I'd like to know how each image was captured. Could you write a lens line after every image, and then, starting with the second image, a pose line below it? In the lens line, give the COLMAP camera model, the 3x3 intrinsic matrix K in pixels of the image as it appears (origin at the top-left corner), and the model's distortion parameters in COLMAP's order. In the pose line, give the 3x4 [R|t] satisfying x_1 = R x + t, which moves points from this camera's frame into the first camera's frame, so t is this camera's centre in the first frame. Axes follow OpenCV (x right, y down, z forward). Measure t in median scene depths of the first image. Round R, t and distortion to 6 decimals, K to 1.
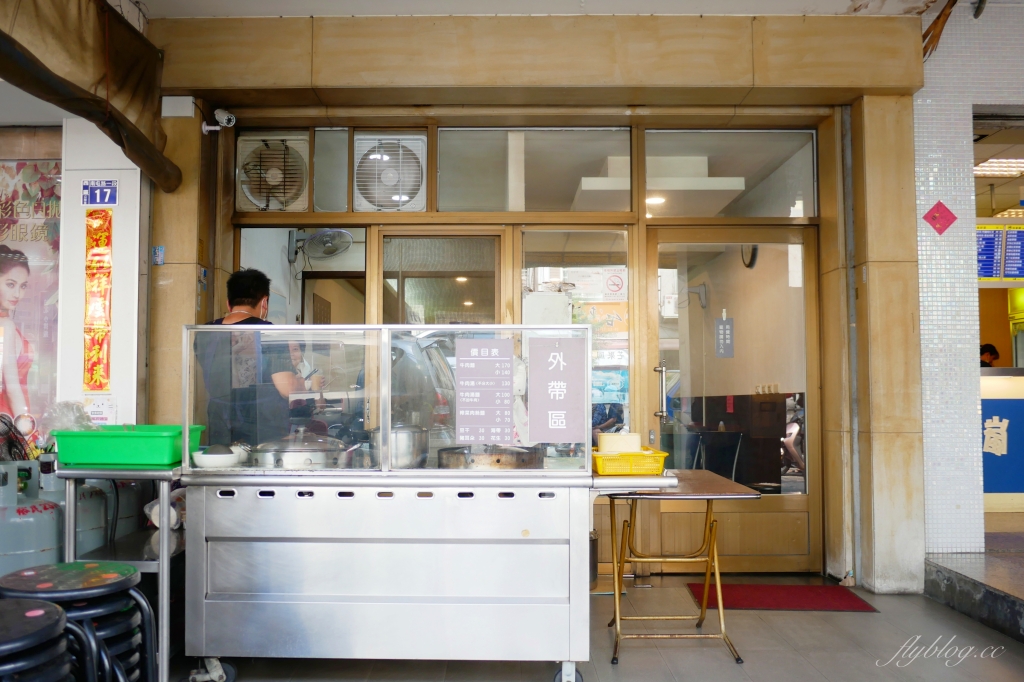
lens RADIAL K [[858.3, 0, 511.6], [0, 858.3, 341.5], [0, 0, 1]] dist [-0.001144, -0.000121]
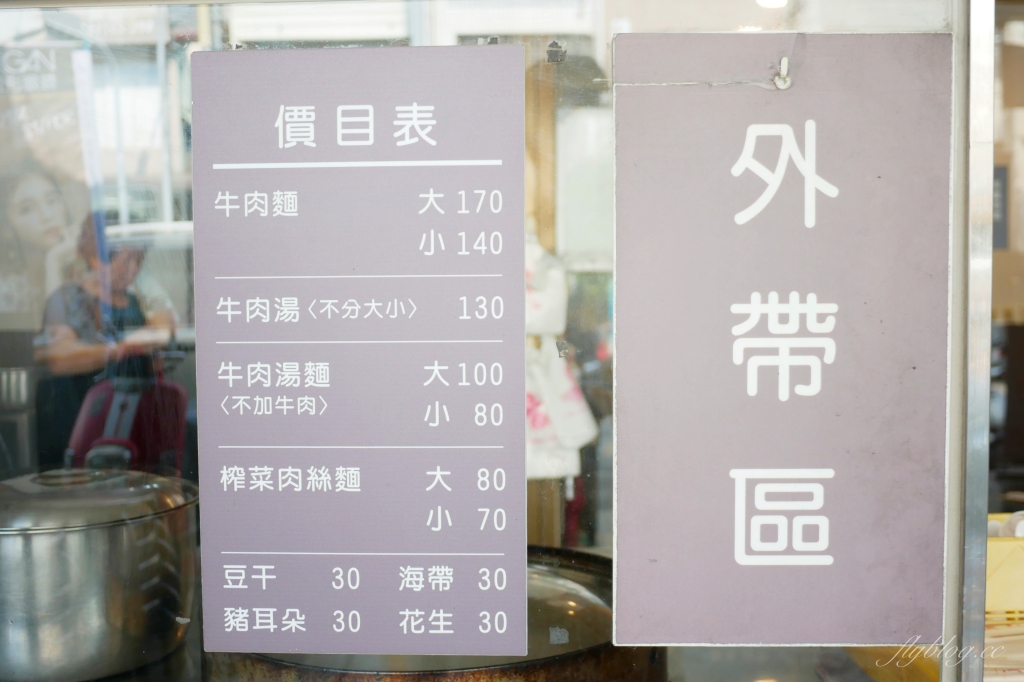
lens RADIAL K [[858.3, 0, 512.8], [0, 858.3, 341.9], [0, 0, 1]] dist [-0.001144, -0.000121]
pose [[0.999495, -0.007624, -0.030861, 0.004852], [0.010159, 0.996514, 0.082810, 0.041461], [0.030122, -0.083081, 0.996087, 0.829546]]
